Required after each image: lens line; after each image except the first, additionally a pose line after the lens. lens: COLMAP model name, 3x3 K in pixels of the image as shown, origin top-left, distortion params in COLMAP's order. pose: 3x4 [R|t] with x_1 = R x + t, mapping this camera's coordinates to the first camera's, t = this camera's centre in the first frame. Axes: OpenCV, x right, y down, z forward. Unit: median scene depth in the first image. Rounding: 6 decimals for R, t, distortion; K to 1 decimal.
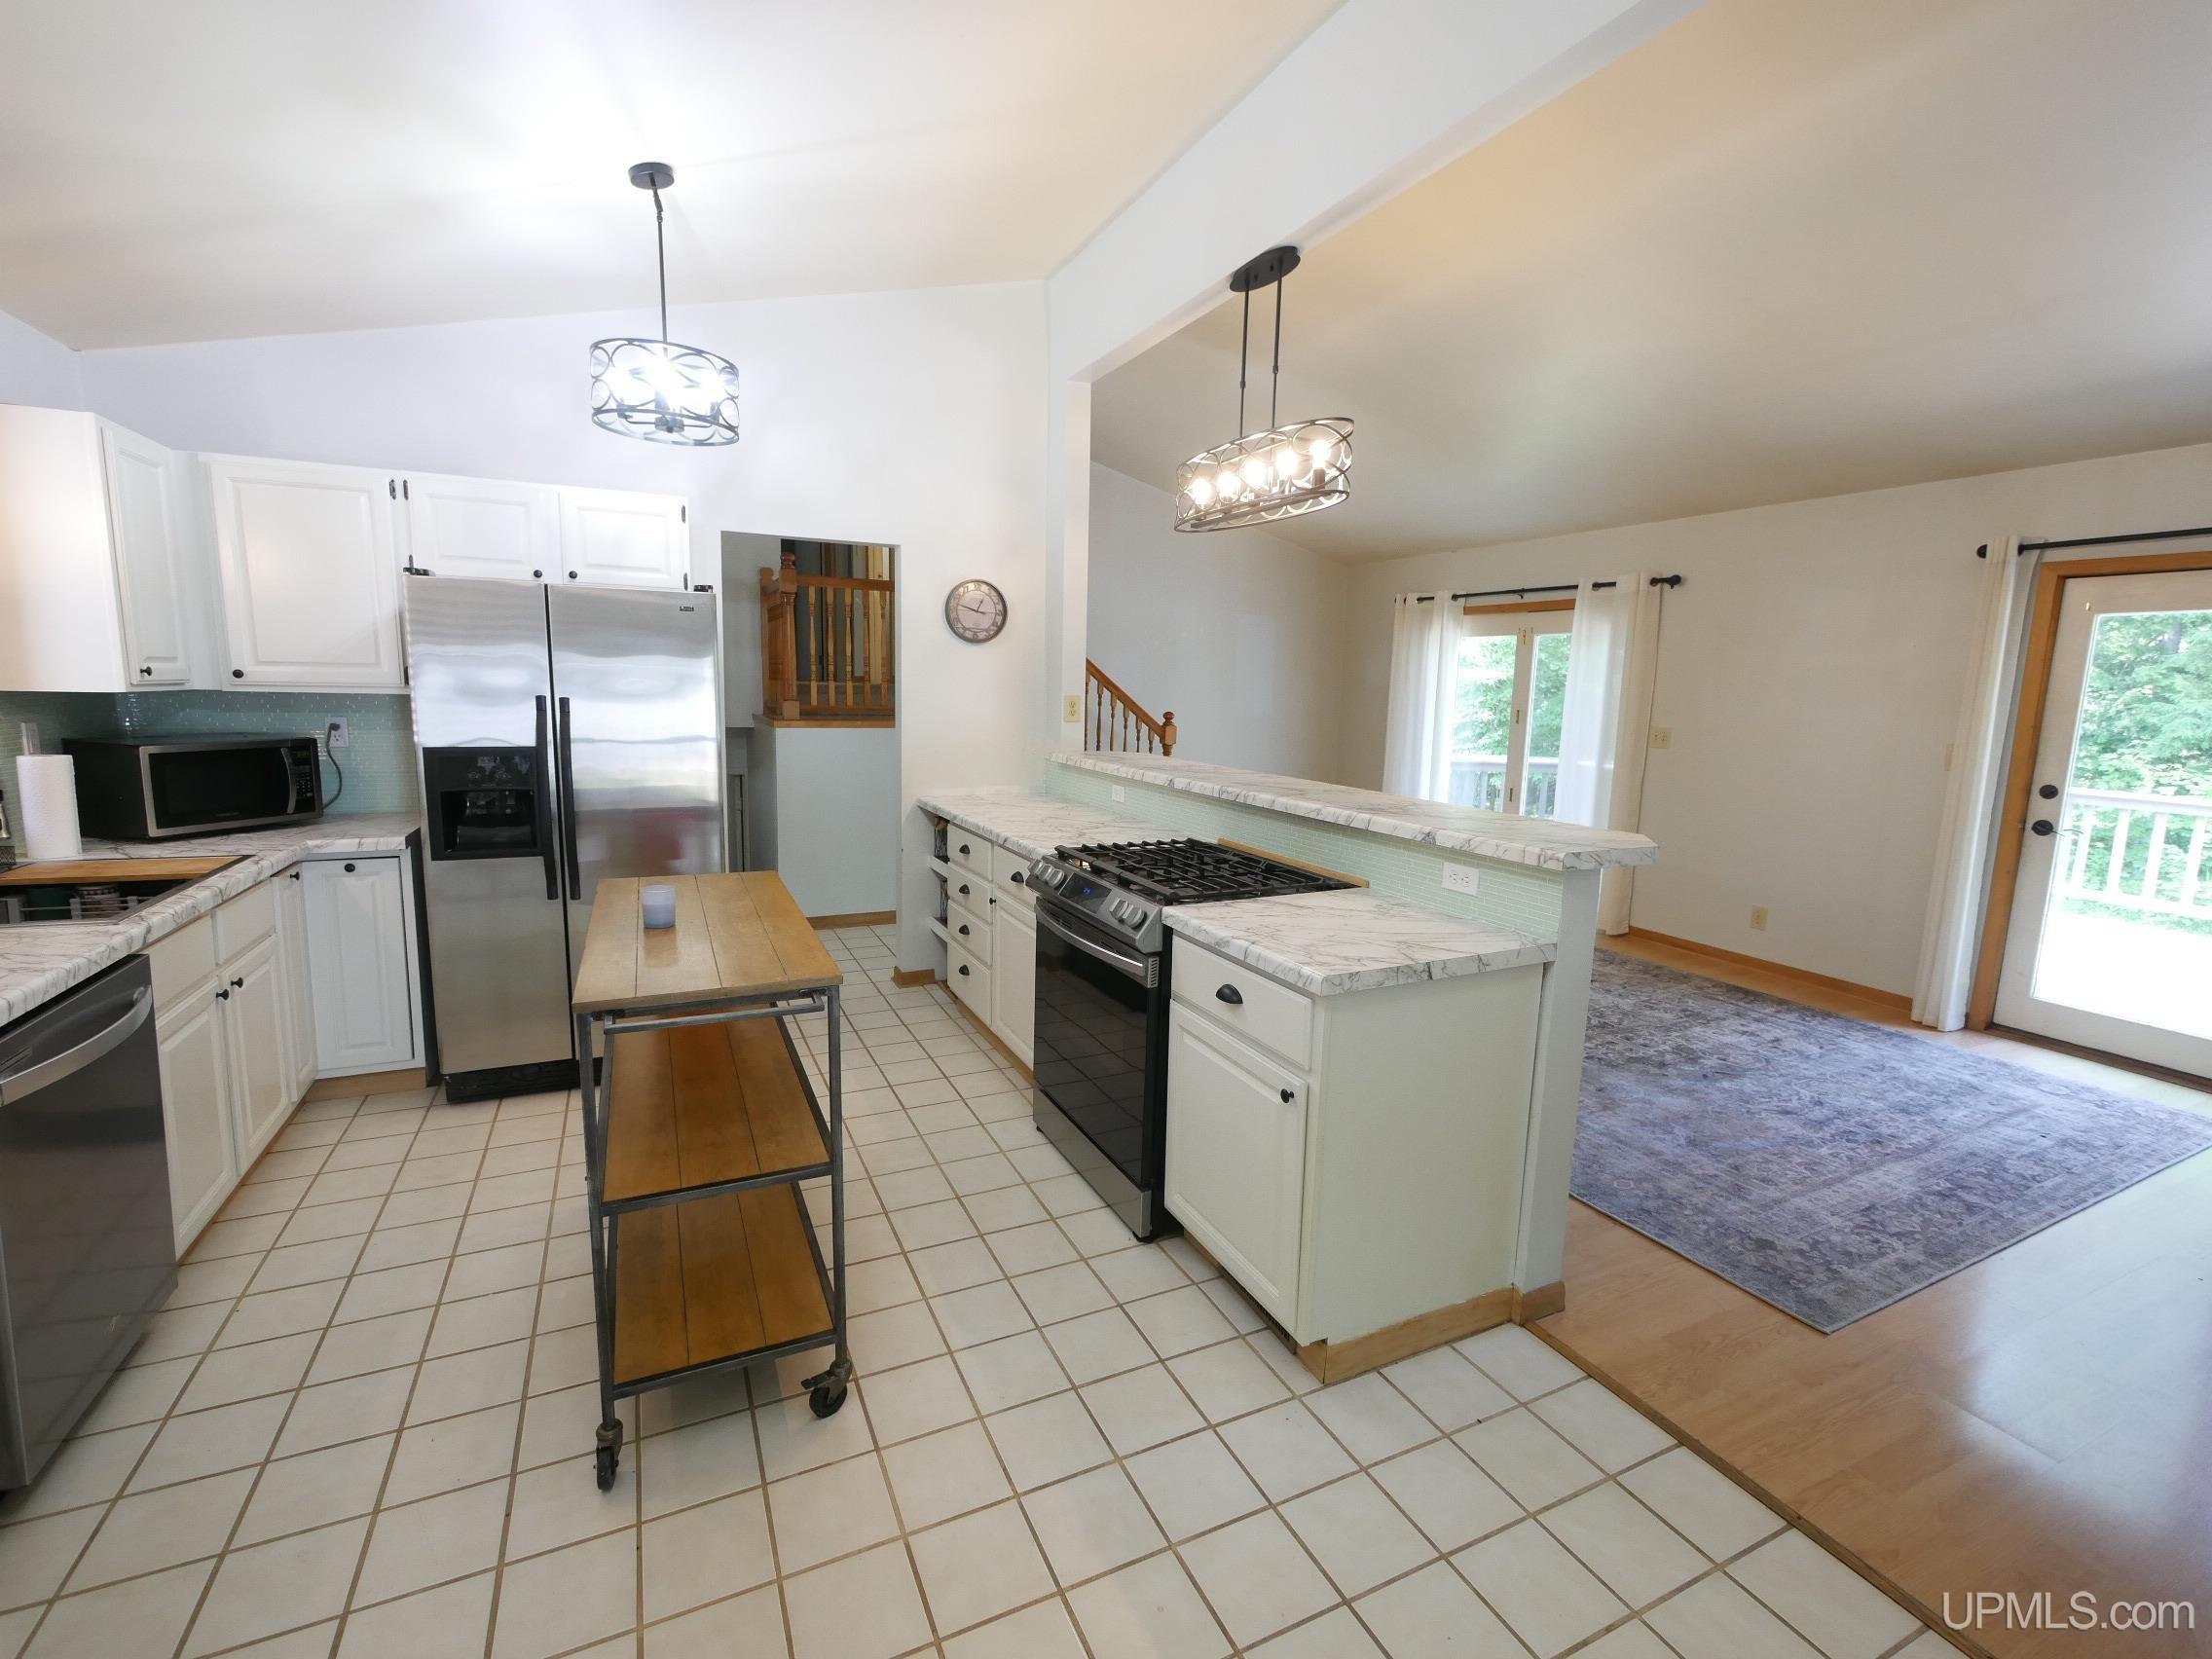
lens RADIAL K [[979.2, 0, 1101.9], [0, 979.2, 826.5], [0, 0, 1]] dist [-0.002619, 0.000235]
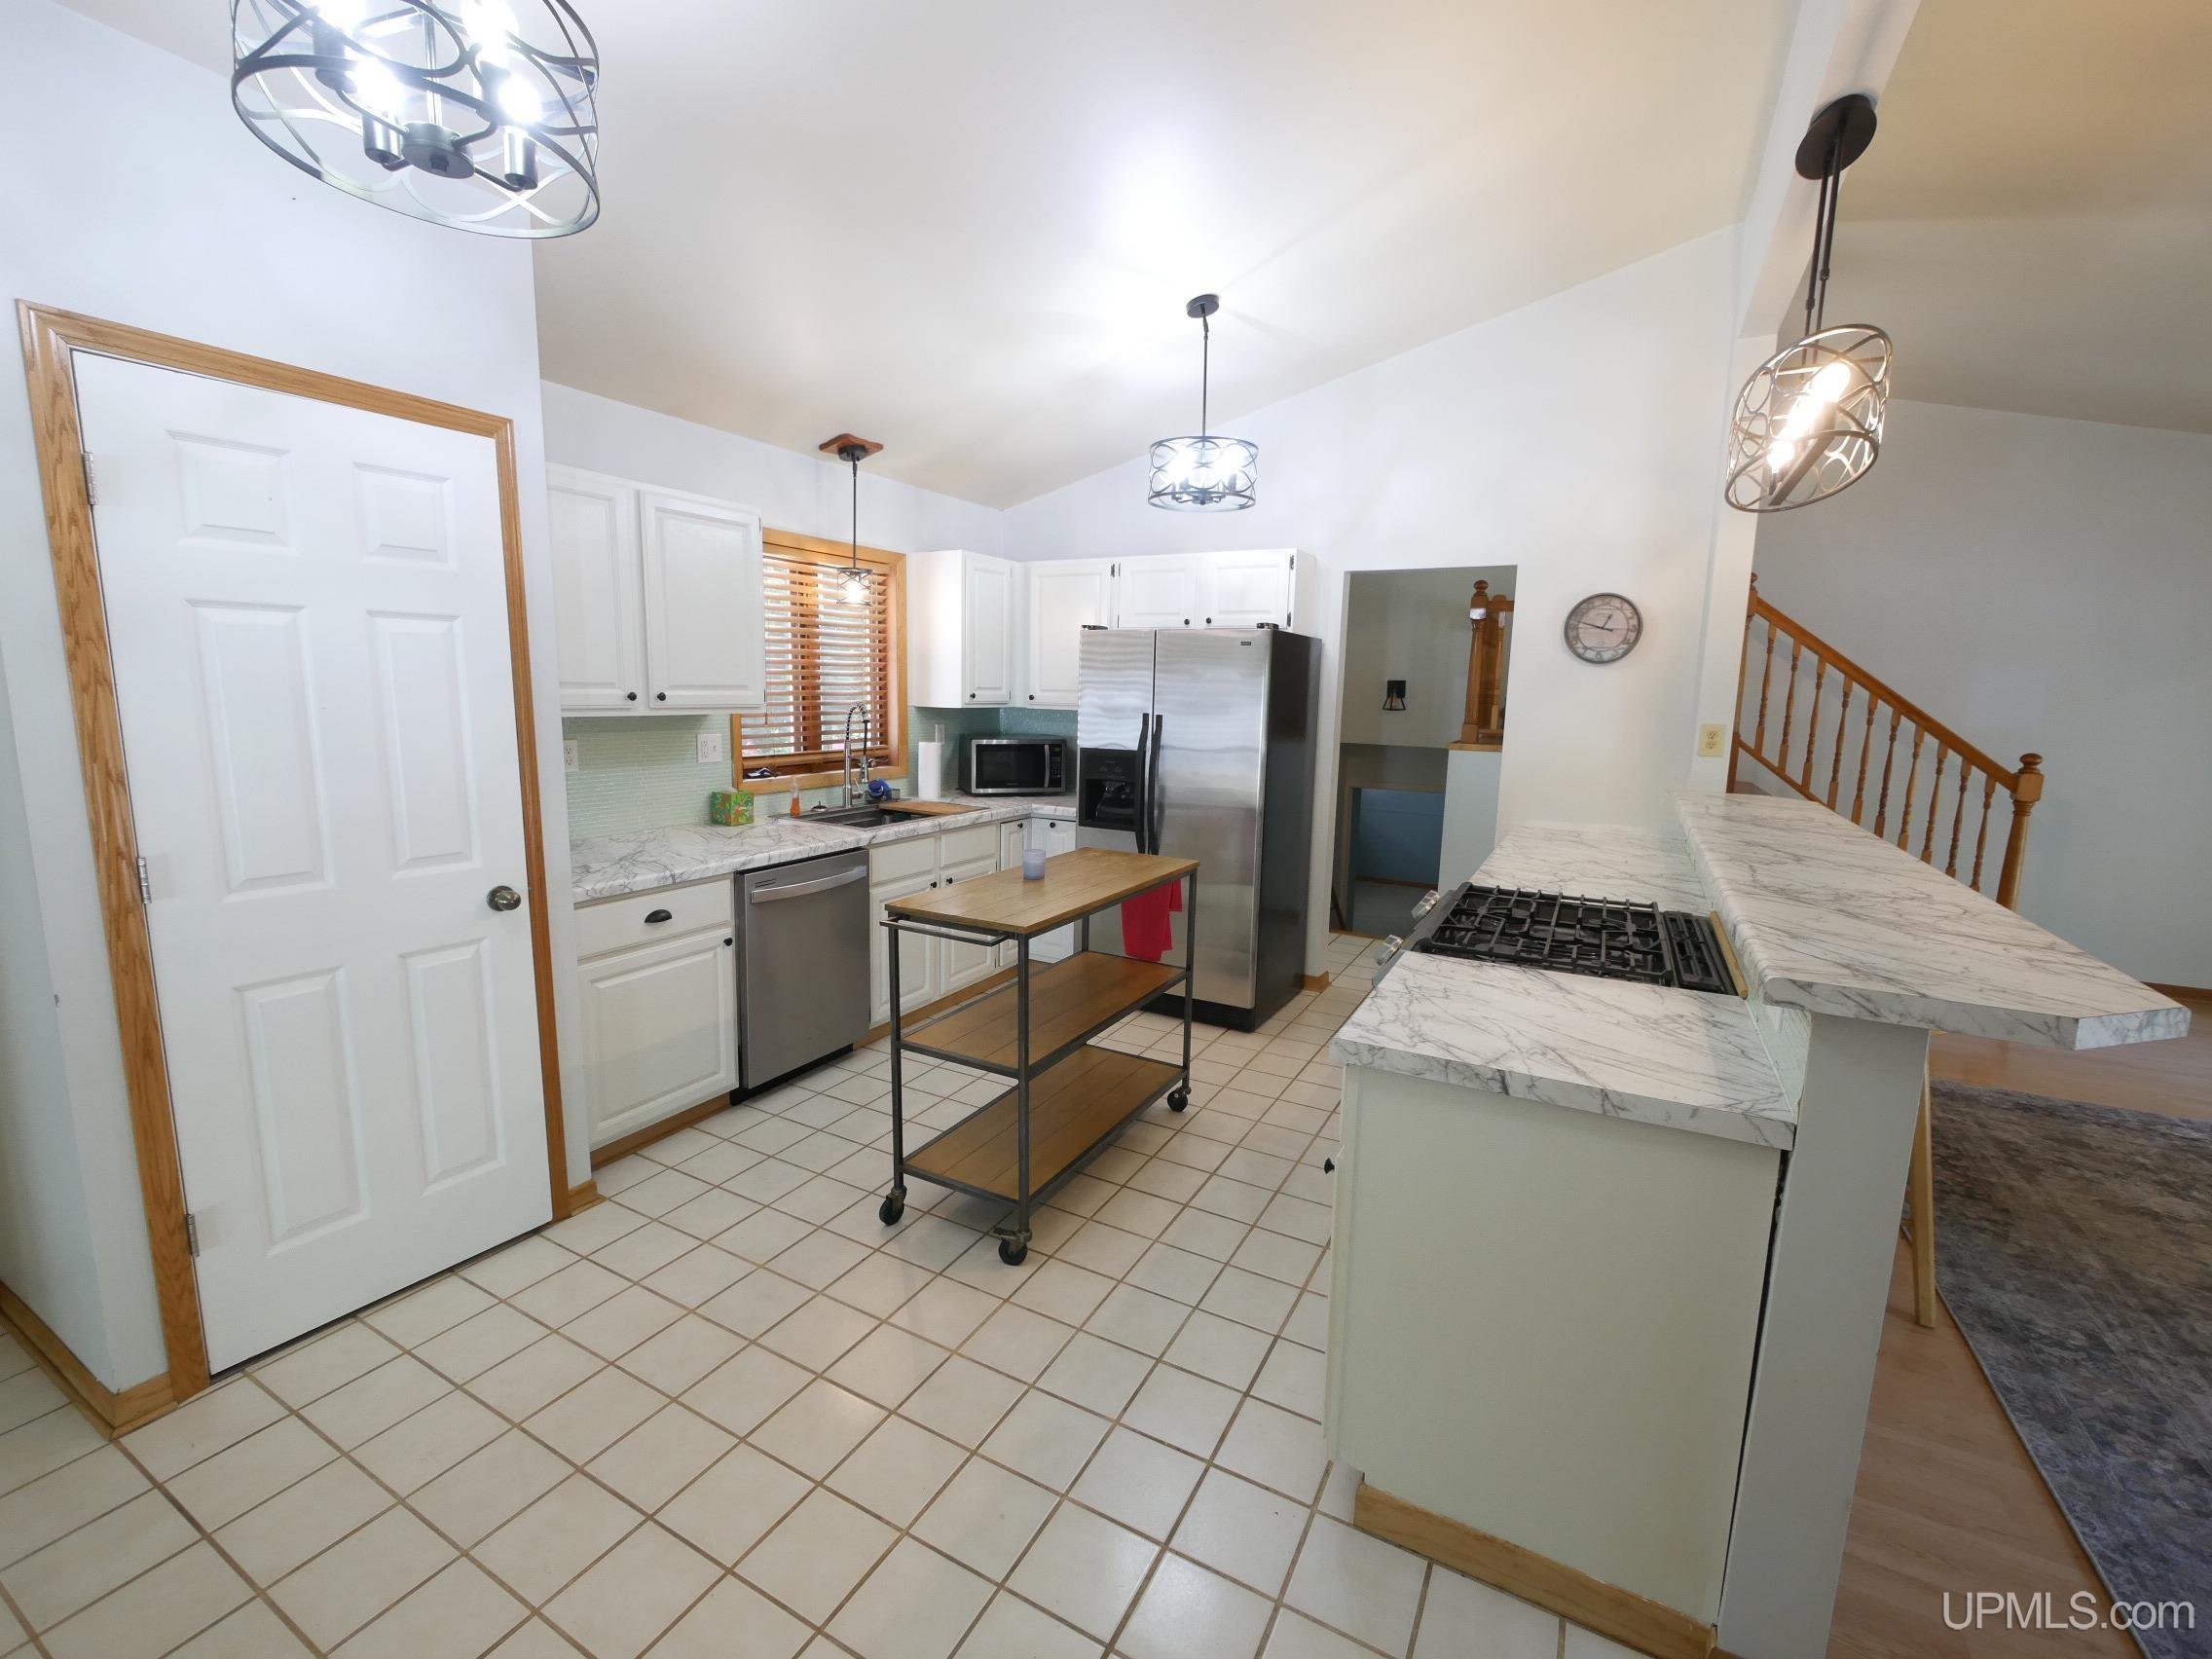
lens RADIAL K [[946.4, 0, 1099.0], [0, 946.4, 825.2], [0, 0, 1]] dist [-0.003661, -0.000604]
pose [[0.587519, 0.106980, -0.802108, 0.430574], [-0.125103, 0.991313, 0.040580, -0.024701], [0.799481, 0.076505, 0.595799, 0.176216]]
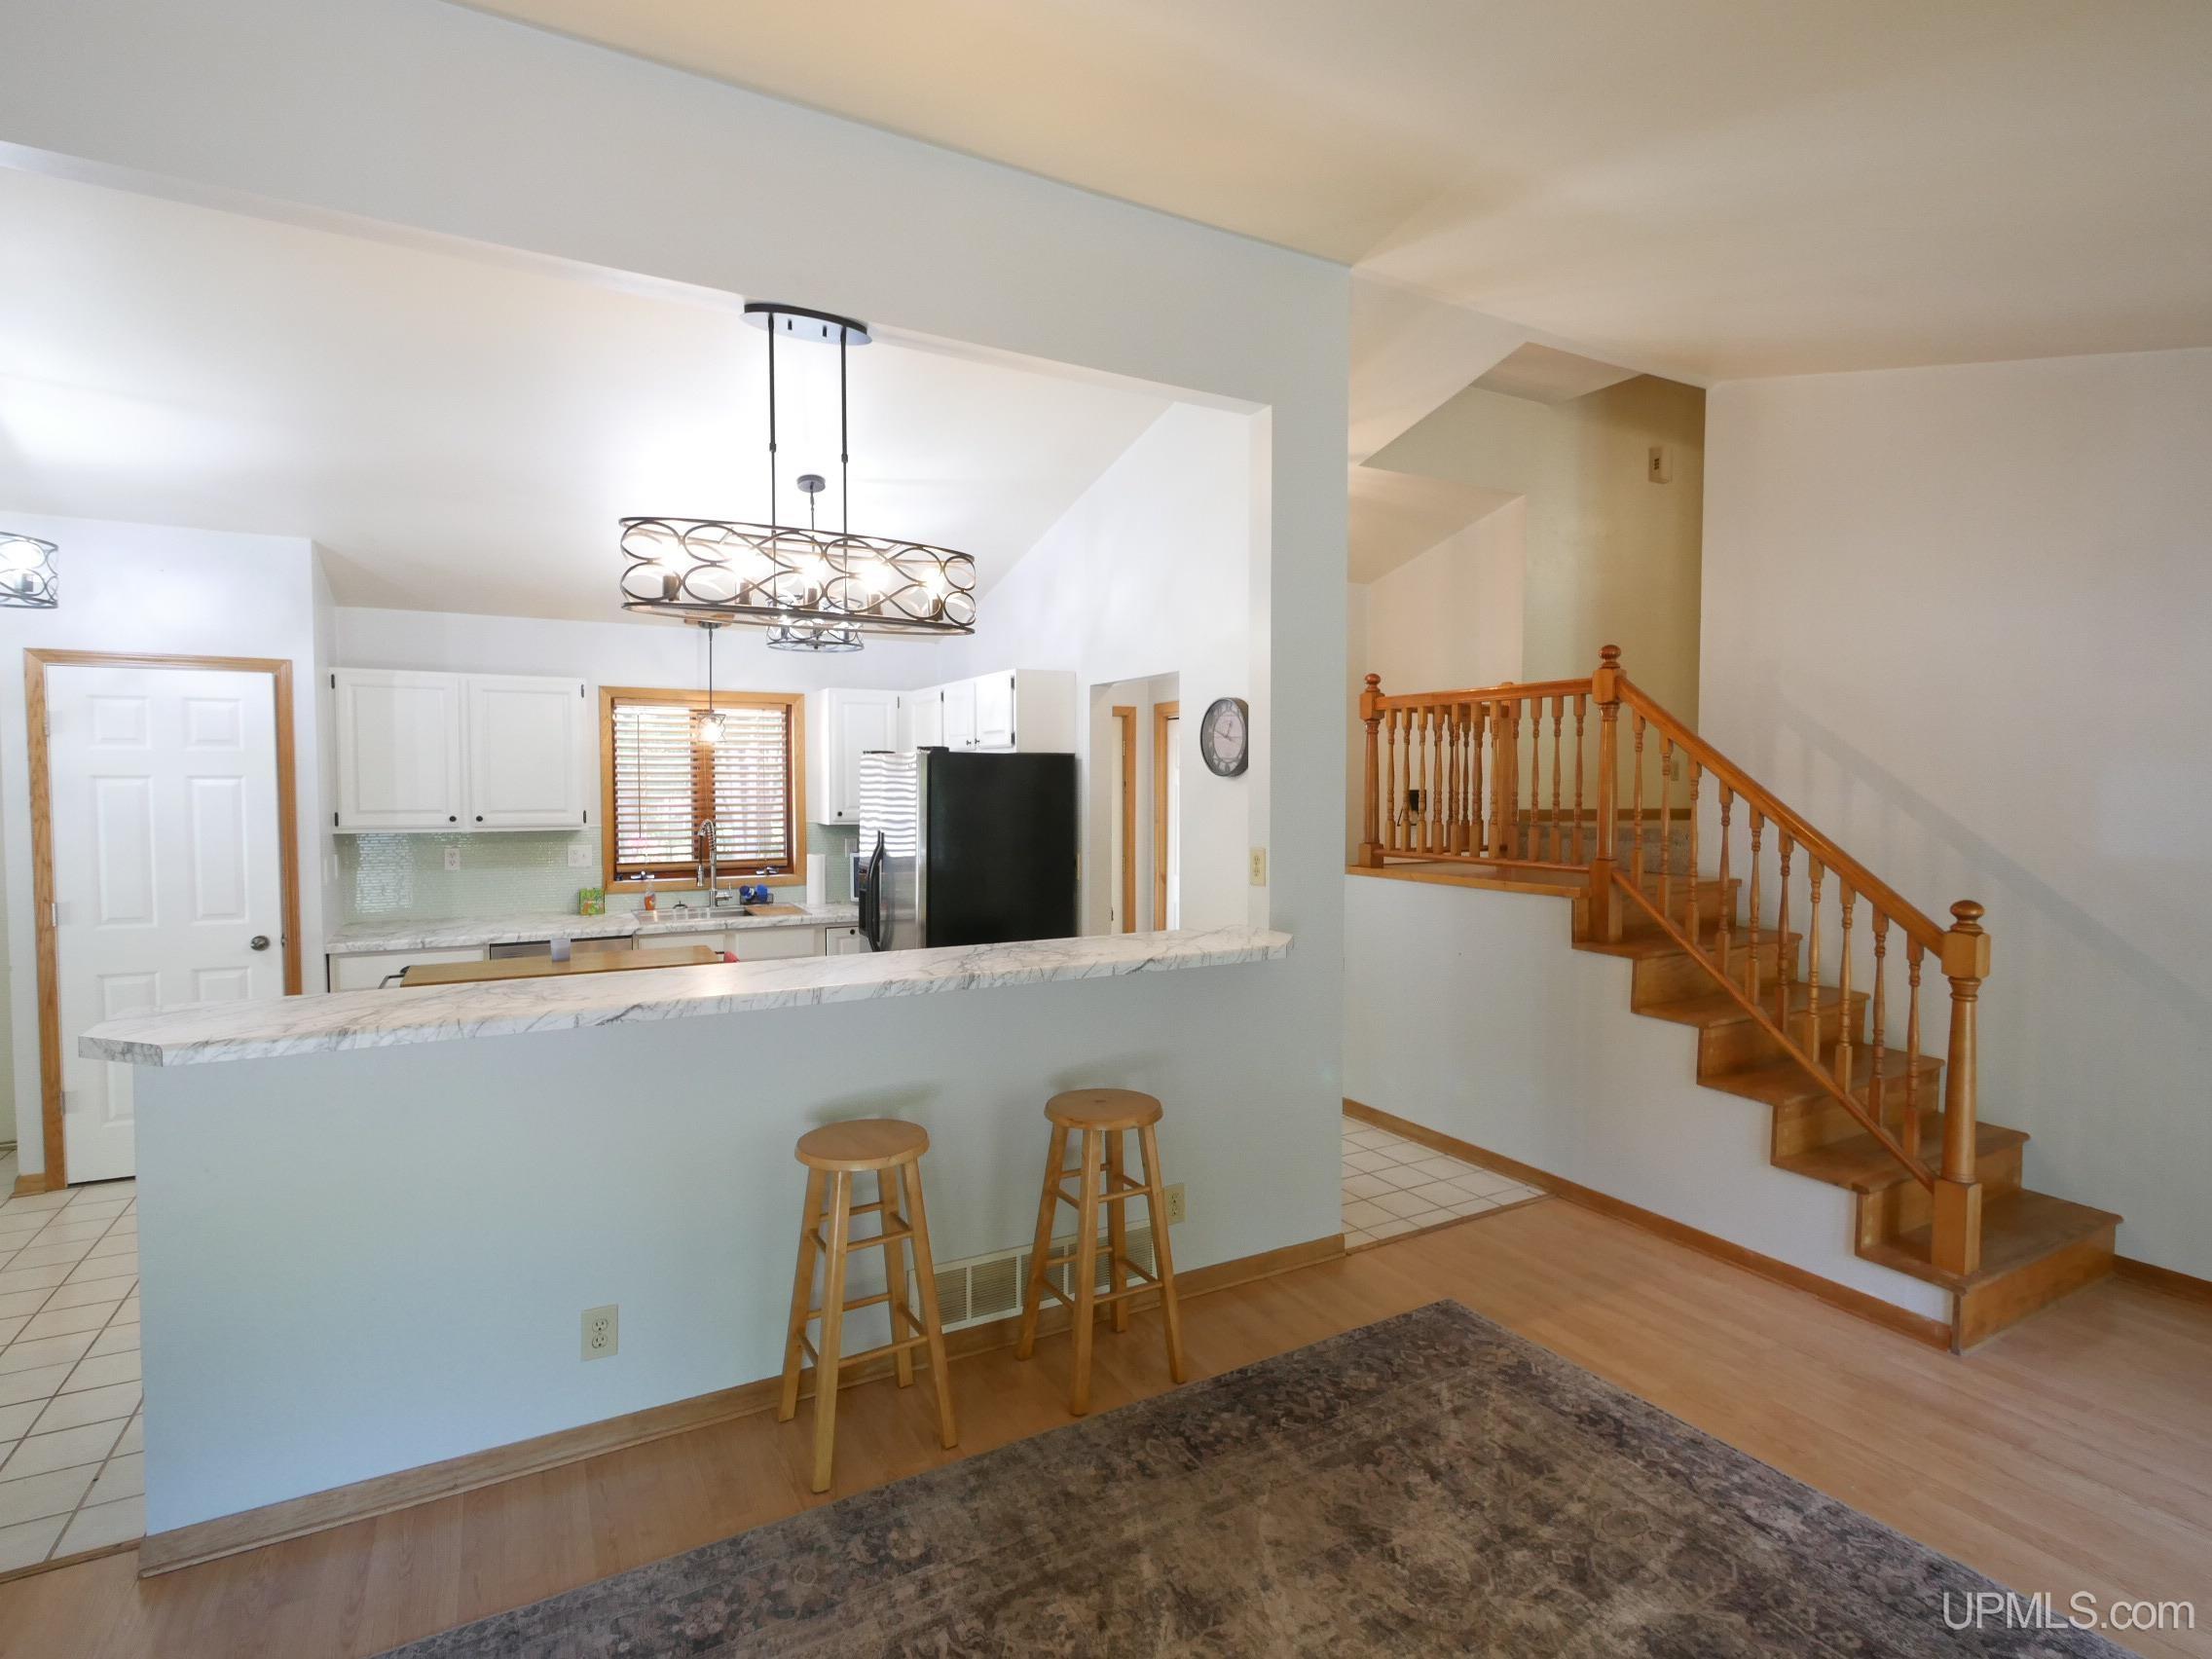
lens RADIAL K [[1093.1, 0, 1101.1], [0, 1093.1, 824.3], [0, 0, 1]] dist [0.001130, -0.001611]
pose [[0.064585, 0.014769, -0.997803, 1.019671], [-0.147111, 0.989107, 0.005118, -0.191391], [0.987009, 0.146457, 0.066054, 1.164952]]
